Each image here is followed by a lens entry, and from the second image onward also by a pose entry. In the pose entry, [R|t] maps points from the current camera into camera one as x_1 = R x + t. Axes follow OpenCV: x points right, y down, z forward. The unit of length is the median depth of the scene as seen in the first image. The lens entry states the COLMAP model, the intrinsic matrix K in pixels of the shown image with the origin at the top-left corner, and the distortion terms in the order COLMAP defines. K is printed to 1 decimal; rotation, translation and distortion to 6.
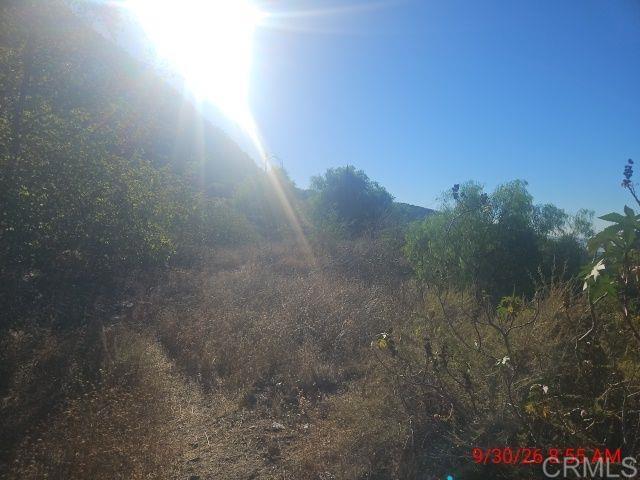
lens RADIAL K [[426.6, 0, 315.7], [0, 426.6, 241.2], [0, 0, 1]] dist [0.070429, -0.061801]
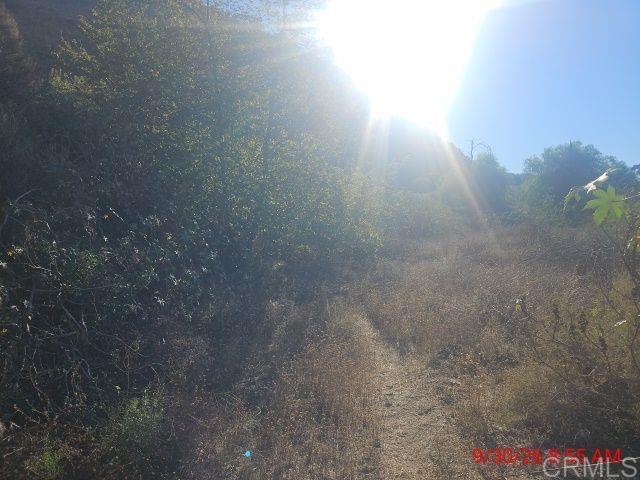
lens RADIAL K [[426.6, 0, 315.7], [0, 426.6, 241.2], [0, 0, 1]] dist [0.070429, -0.061801]
pose [[0.884807, -0.029299, -0.465036, 0.067971], [0.037515, 0.999261, 0.008422, -0.000976], [0.464446, -0.024898, 0.885252, -0.126665]]
